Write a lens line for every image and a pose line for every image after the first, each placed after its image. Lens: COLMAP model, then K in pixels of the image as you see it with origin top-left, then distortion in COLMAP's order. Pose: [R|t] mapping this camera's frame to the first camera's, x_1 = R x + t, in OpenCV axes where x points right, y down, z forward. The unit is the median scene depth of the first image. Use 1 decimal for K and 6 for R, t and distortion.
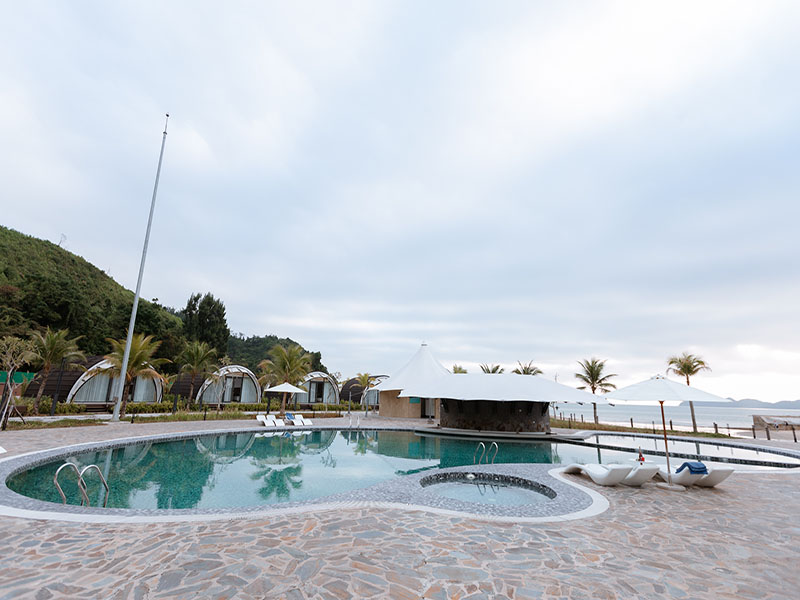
lens RADIAL K [[360.6, 0, 397.0], [0, 360.6, 318.4], [0, 0, 1]] dist [0.001674, -0.000510]
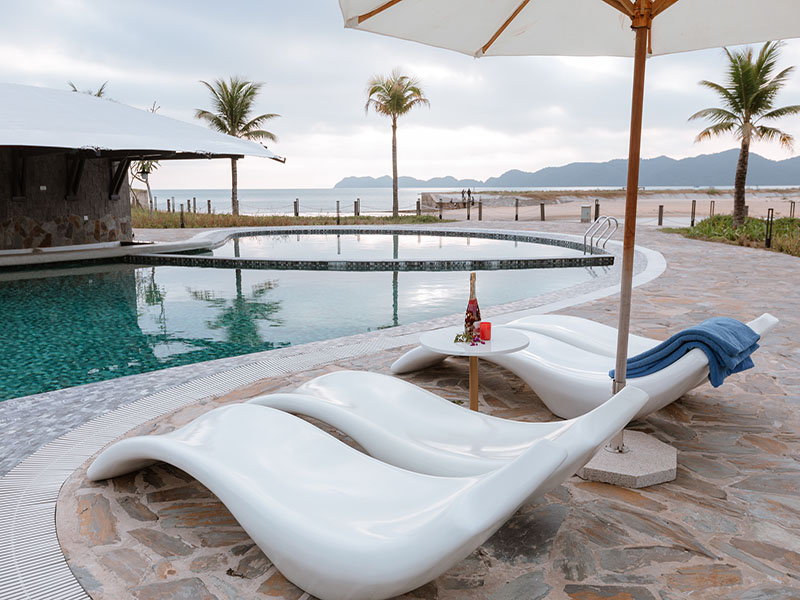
lens RADIAL K [[628.0, 0, 403.4], [0, 628.0, 281.2], [0, 0, 1]] dist [0.007025, 0.002909]
pose [[0.725023, -0.134076, 0.675548, 0.158312], [-0.120429, 0.941077, 0.316024, 0.098495], [-0.678114, -0.310481, 0.666155, 0.306848]]
